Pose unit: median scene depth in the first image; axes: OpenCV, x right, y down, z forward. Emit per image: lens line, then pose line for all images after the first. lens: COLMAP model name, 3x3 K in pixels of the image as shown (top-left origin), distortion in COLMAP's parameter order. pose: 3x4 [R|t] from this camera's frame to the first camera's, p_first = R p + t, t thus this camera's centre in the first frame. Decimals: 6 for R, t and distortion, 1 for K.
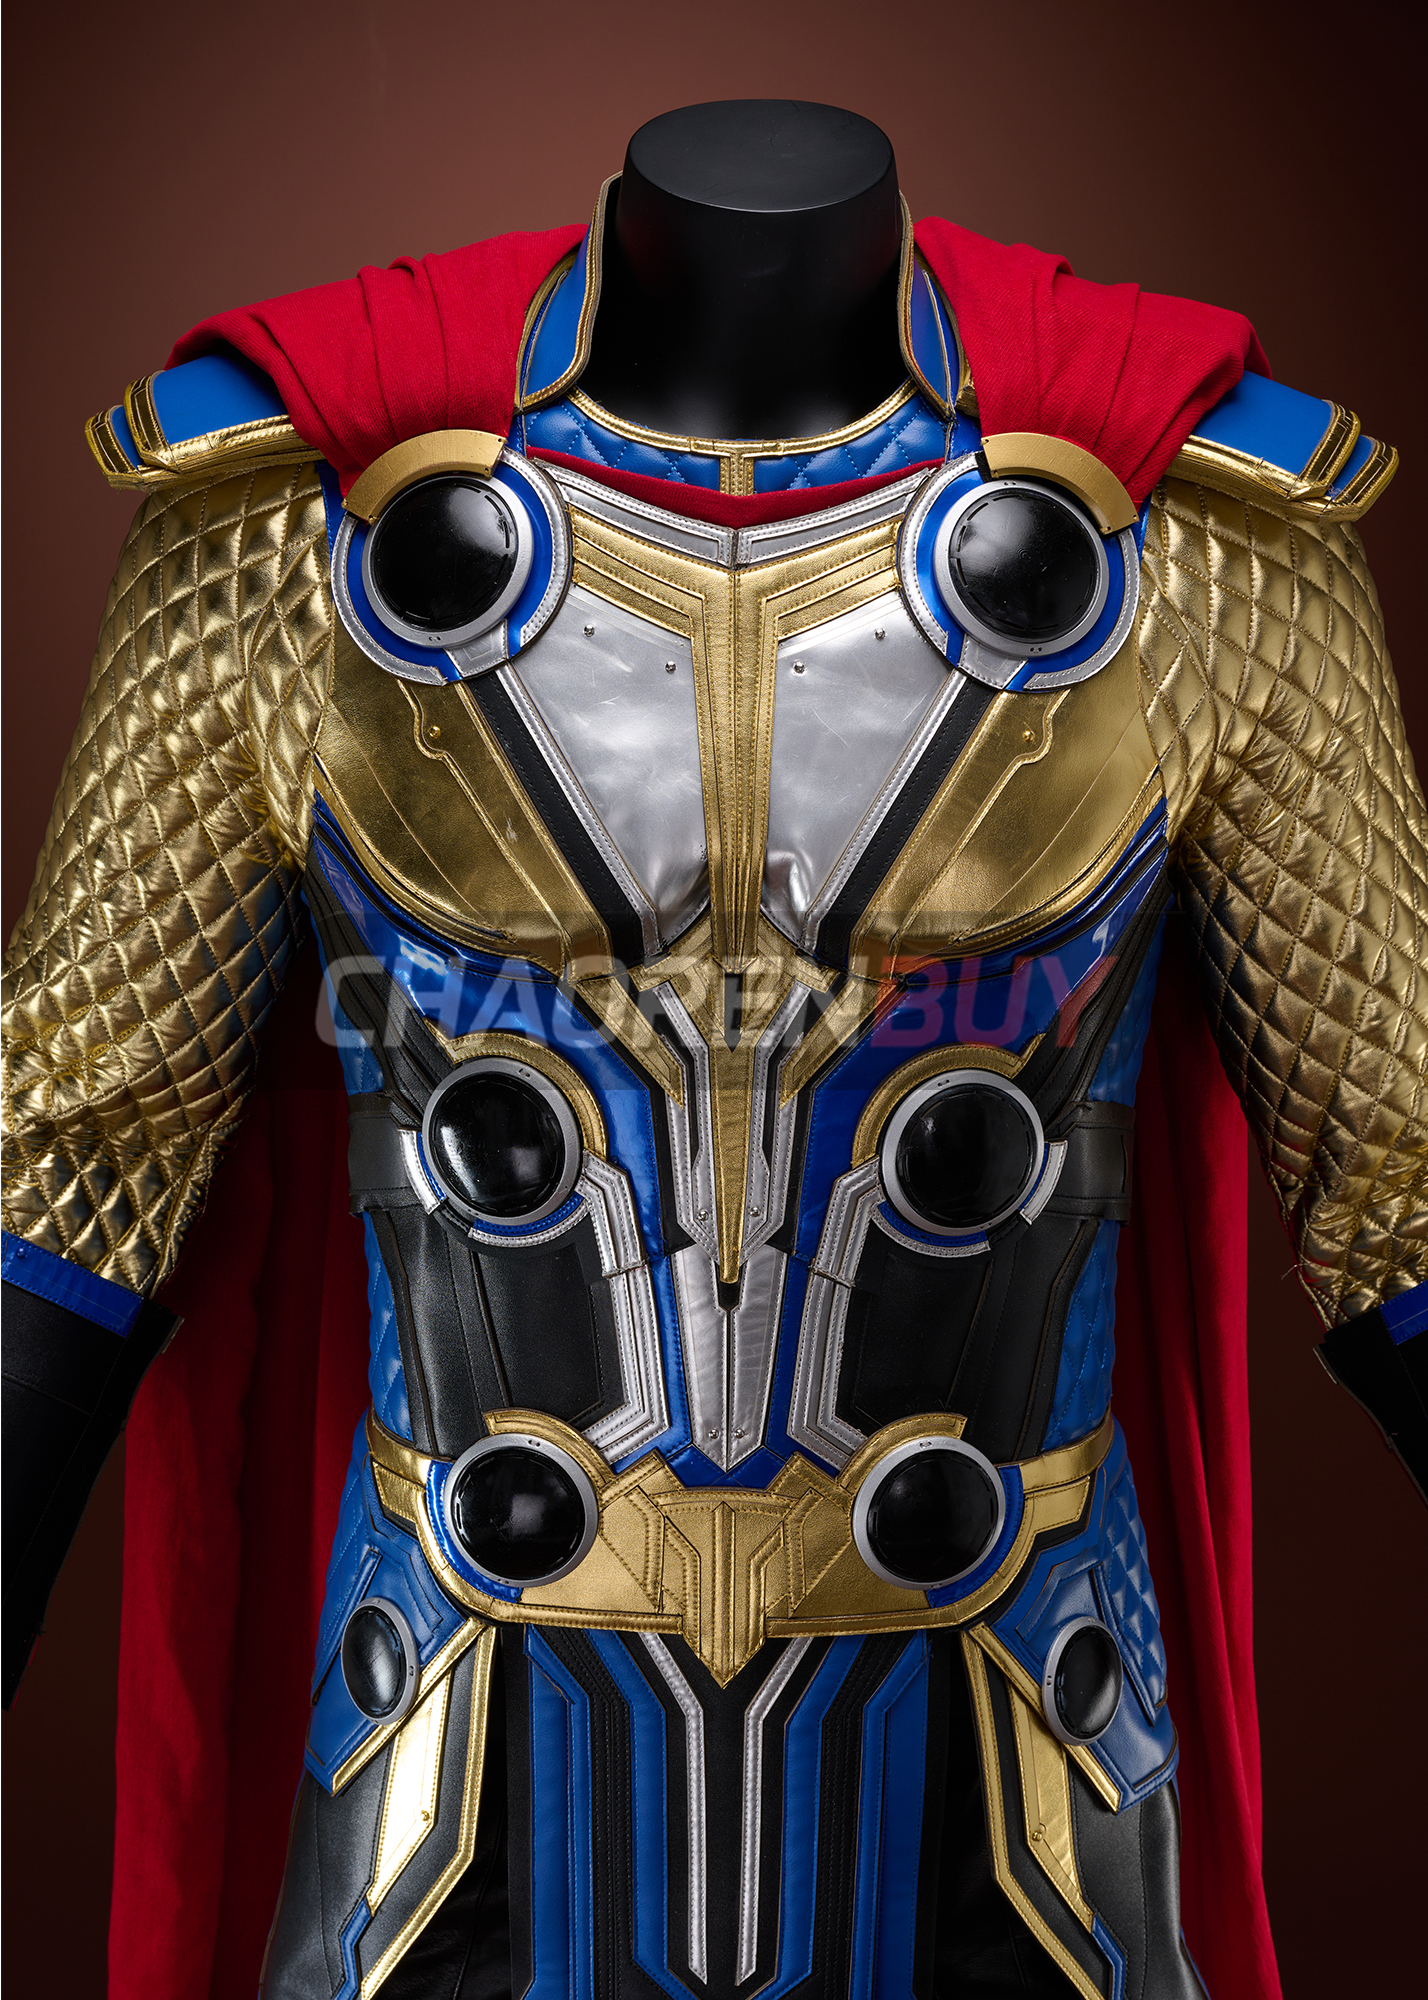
lens RADIAL K [[3556.9, 0, 707.3], [0, 3556.9, 1054.6], [0, 0, 1]] dist [-0.027389, 0.000000]
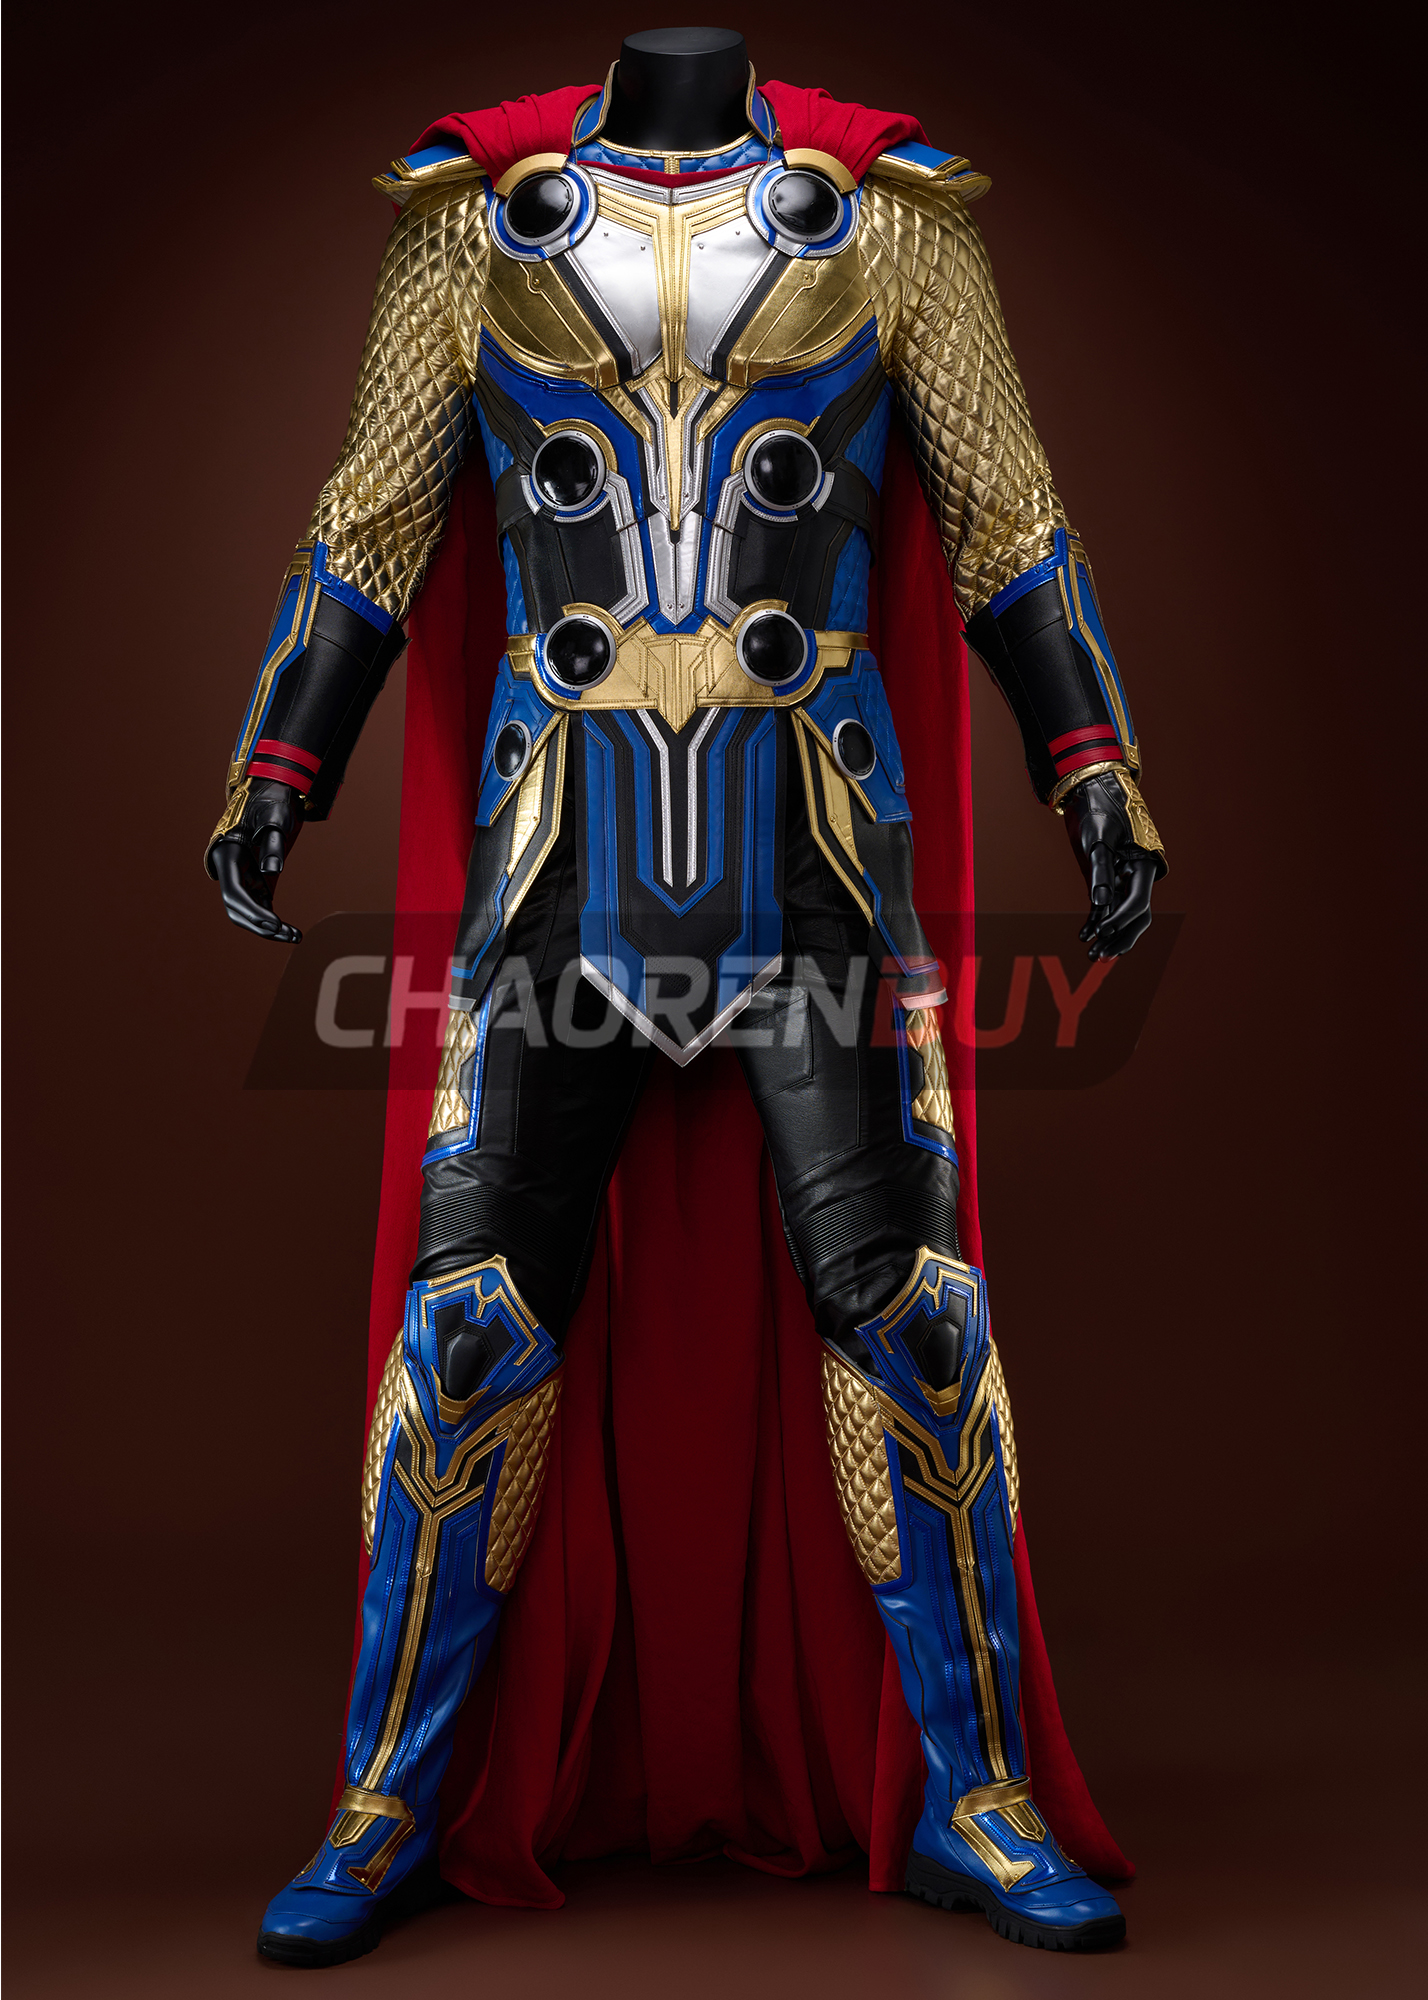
lens RADIAL K [[3853.9, 0, 698.4], [0, 3853.9, 1012.5], [0, 0, 1]] dist [0.070798, 0.000000]
pose [[0.999300, -0.020749, -0.031124, 0.085170], [0.014474, 0.981728, -0.189739, 0.778781], [0.034492, 0.189156, 0.981341, -1.211815]]
